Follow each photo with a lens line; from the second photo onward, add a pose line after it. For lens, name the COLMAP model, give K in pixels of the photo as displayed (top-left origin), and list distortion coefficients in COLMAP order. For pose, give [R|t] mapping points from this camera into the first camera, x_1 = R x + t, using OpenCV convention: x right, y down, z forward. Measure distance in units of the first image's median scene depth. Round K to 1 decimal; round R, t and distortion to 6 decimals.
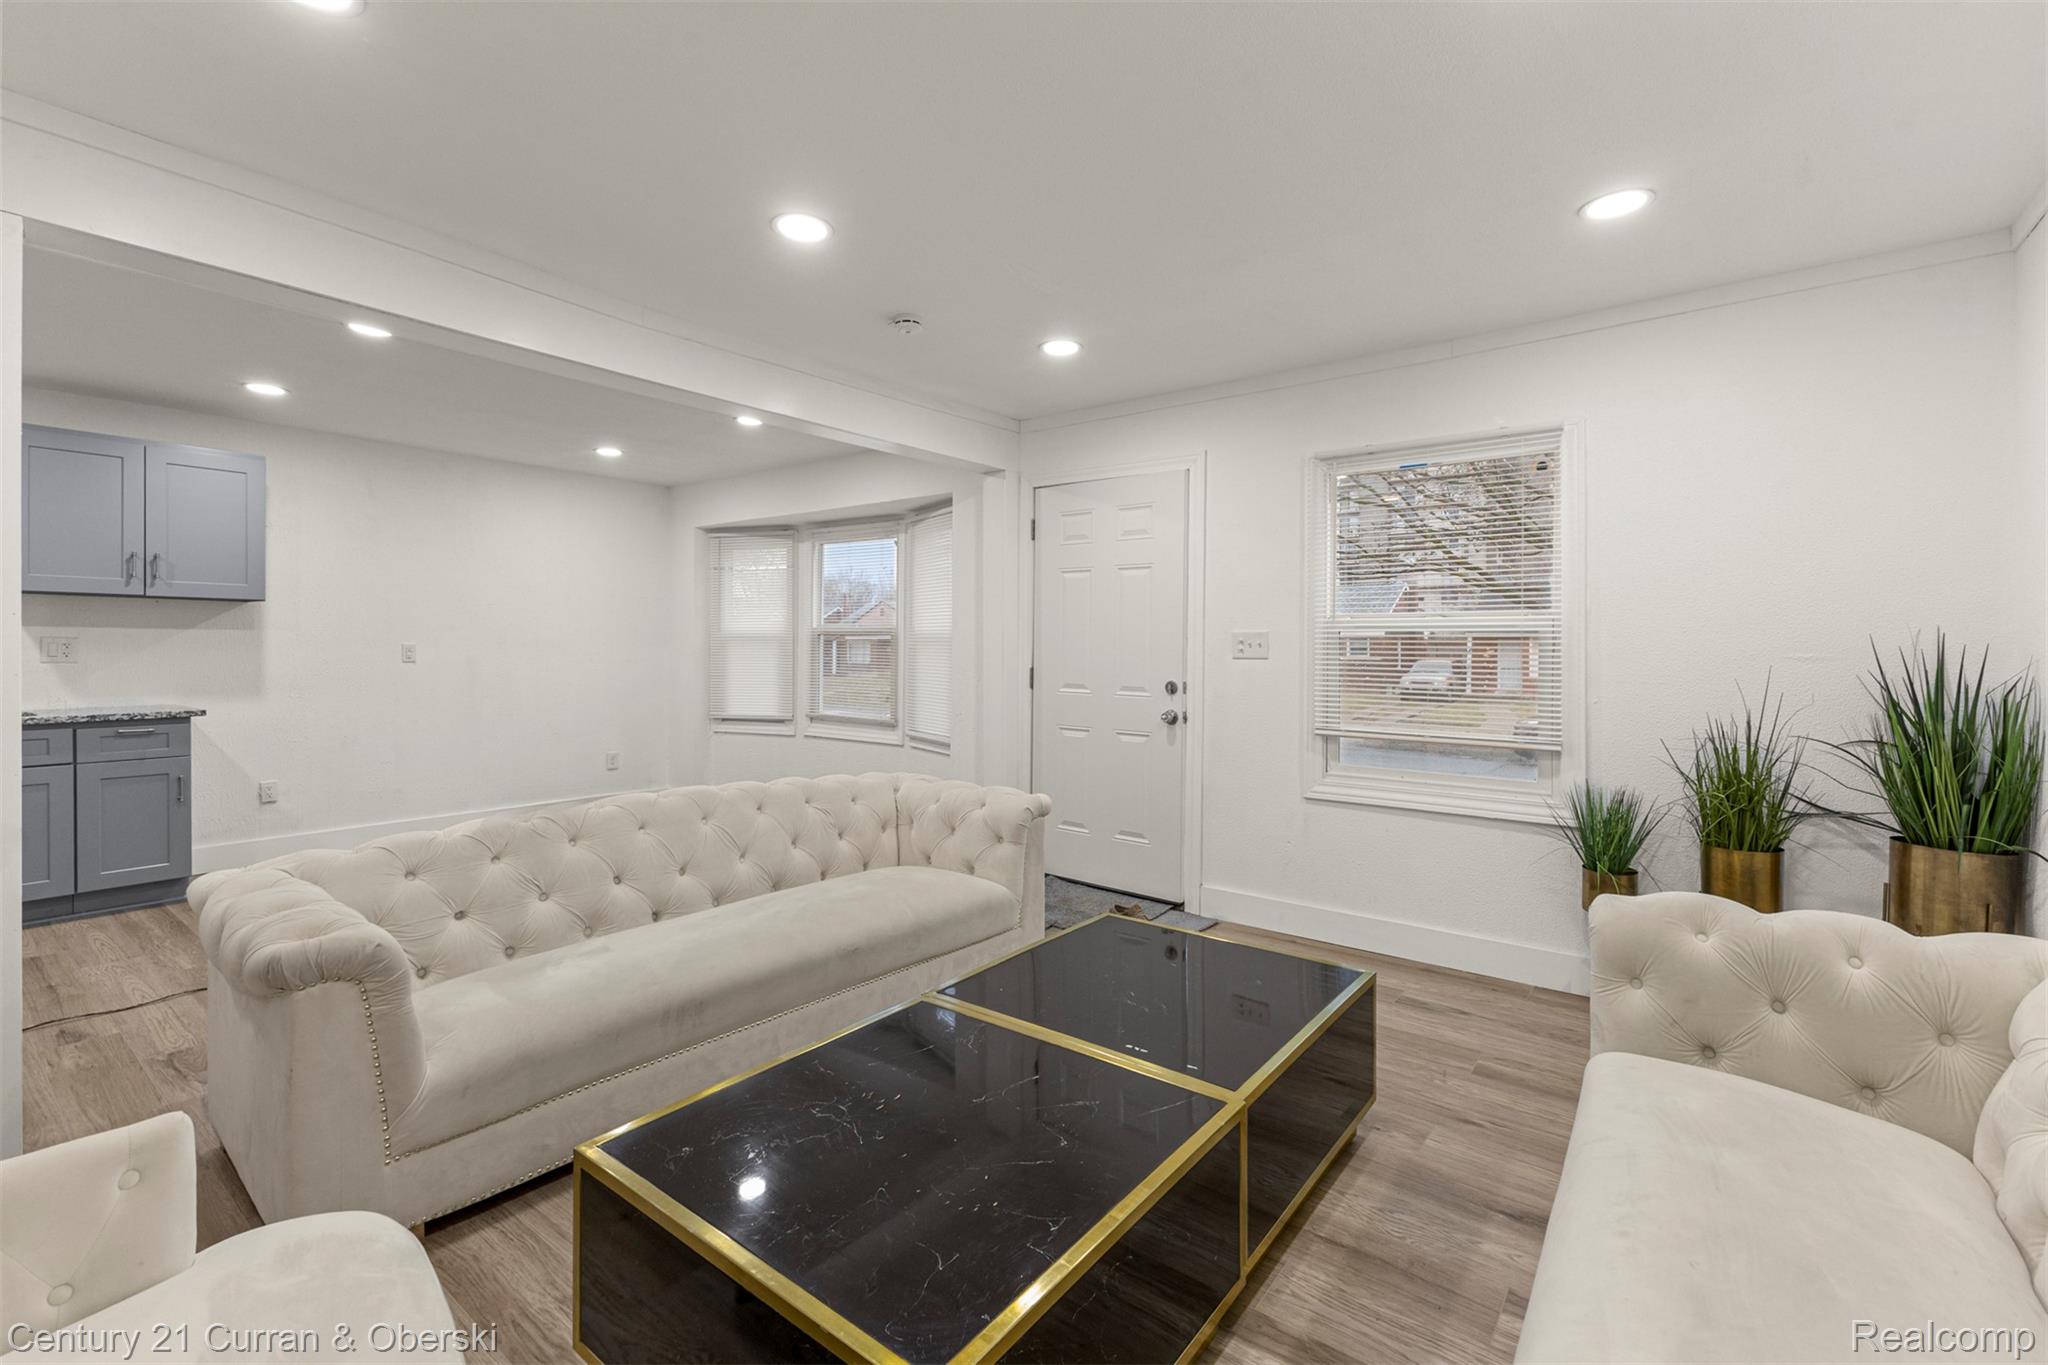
lens RADIAL K [[897.2, 0, 1033.0], [0, 897.2, 644.8], [0, 0, 1]] dist [0.026931, 0.001122]
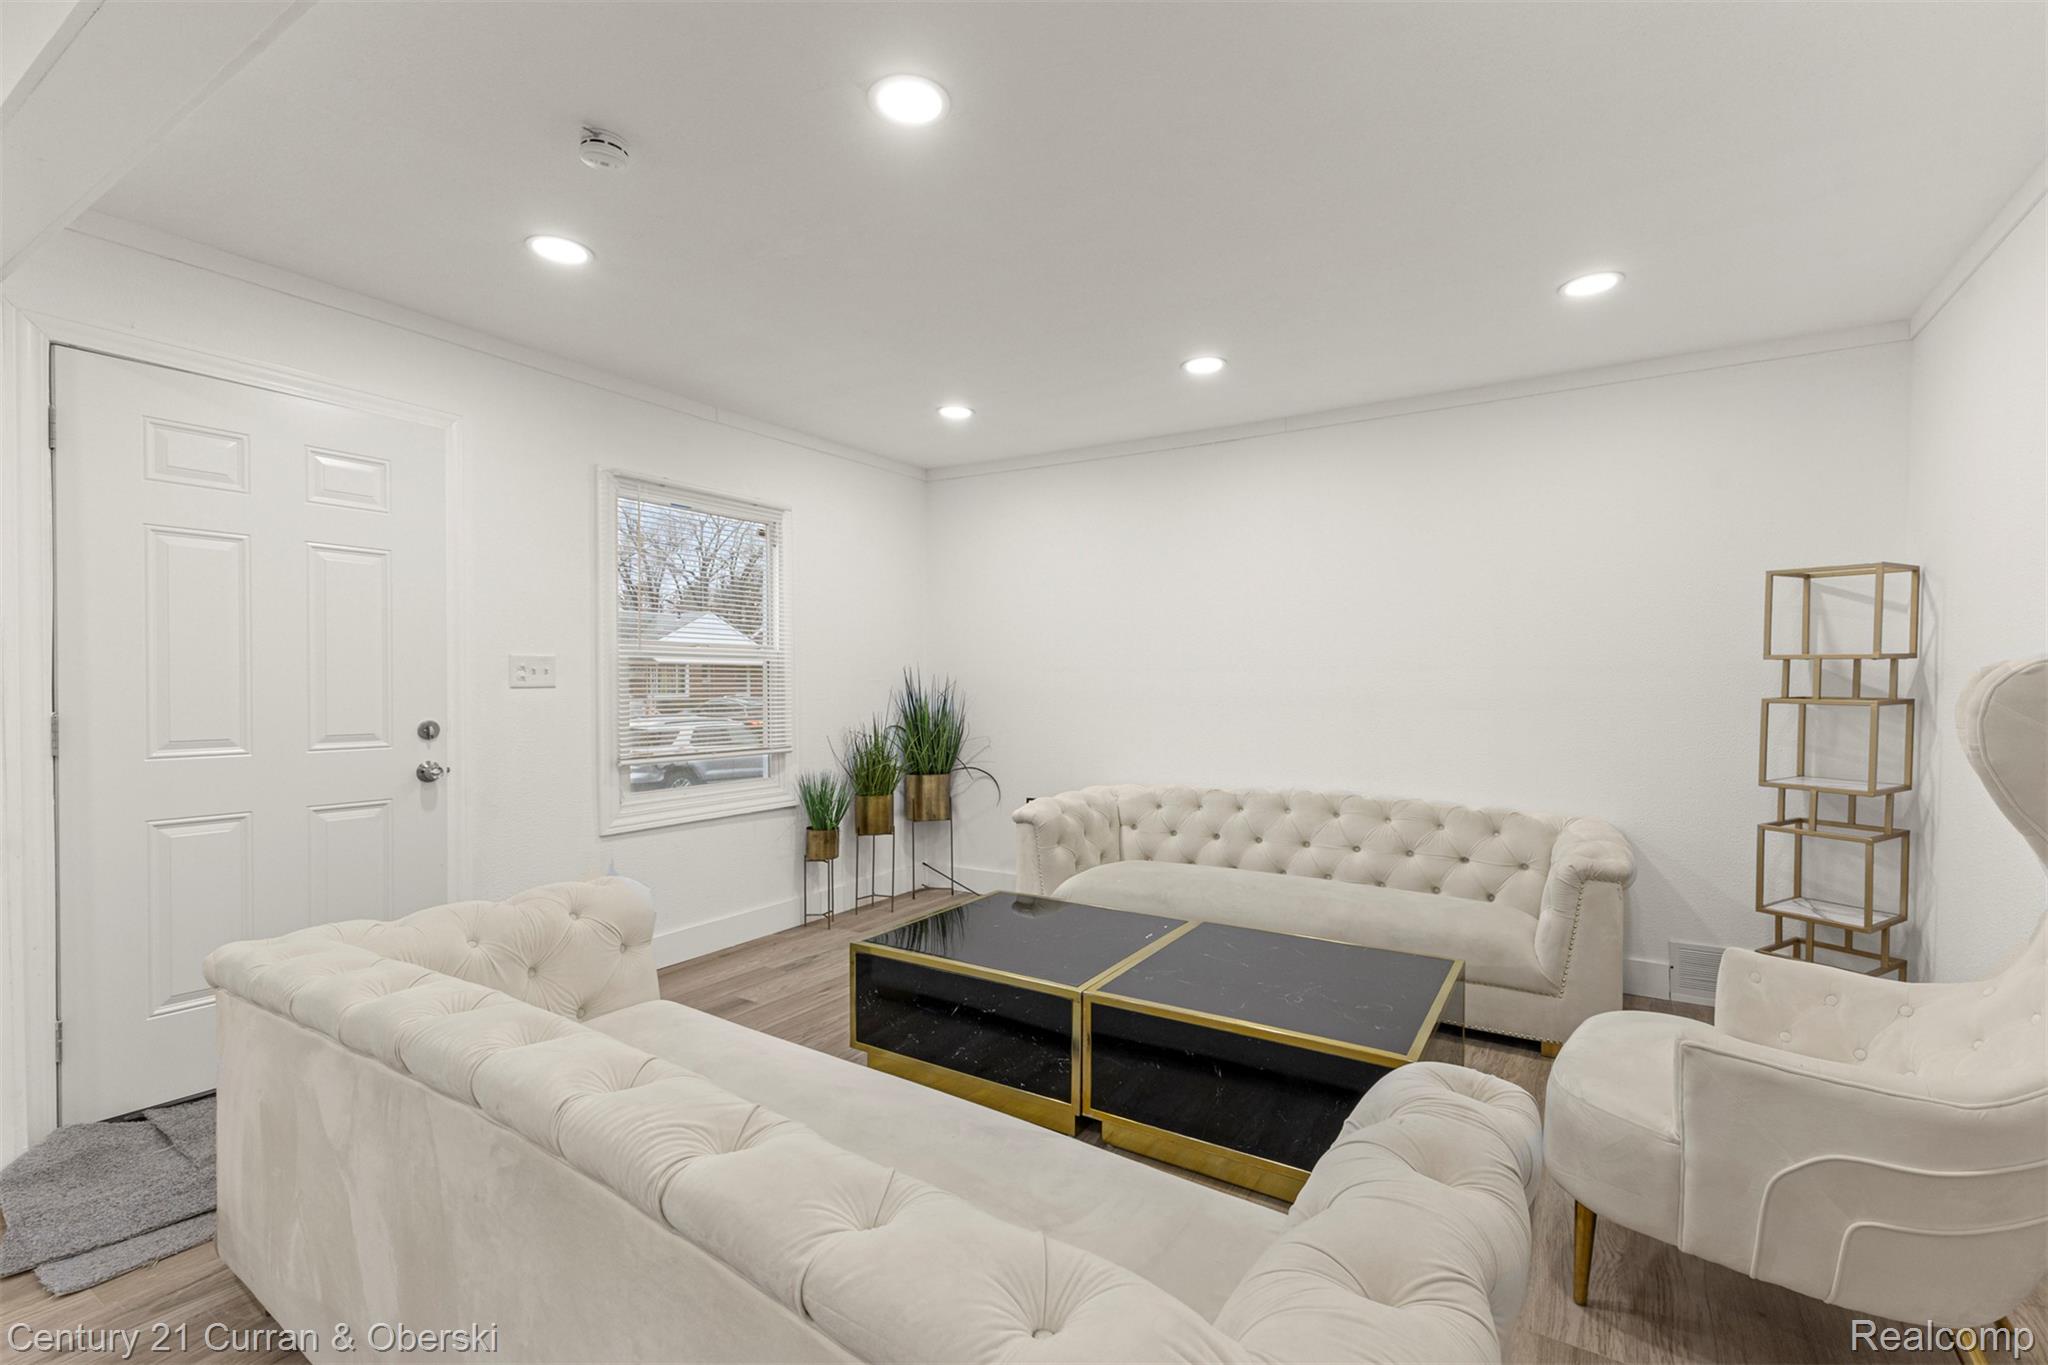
lens RADIAL K [[897.2, 0, 1027.2], [0, 897.2, 691.8], [0, 0, 1]] dist [0.026931, 0.001122]
pose [[-0.081379, -0.016322, 0.996550, -0.663937], [-0.004146, 0.999863, 0.016038, 0.003992], [-0.996675, -0.002827, -0.081436, 0.642965]]
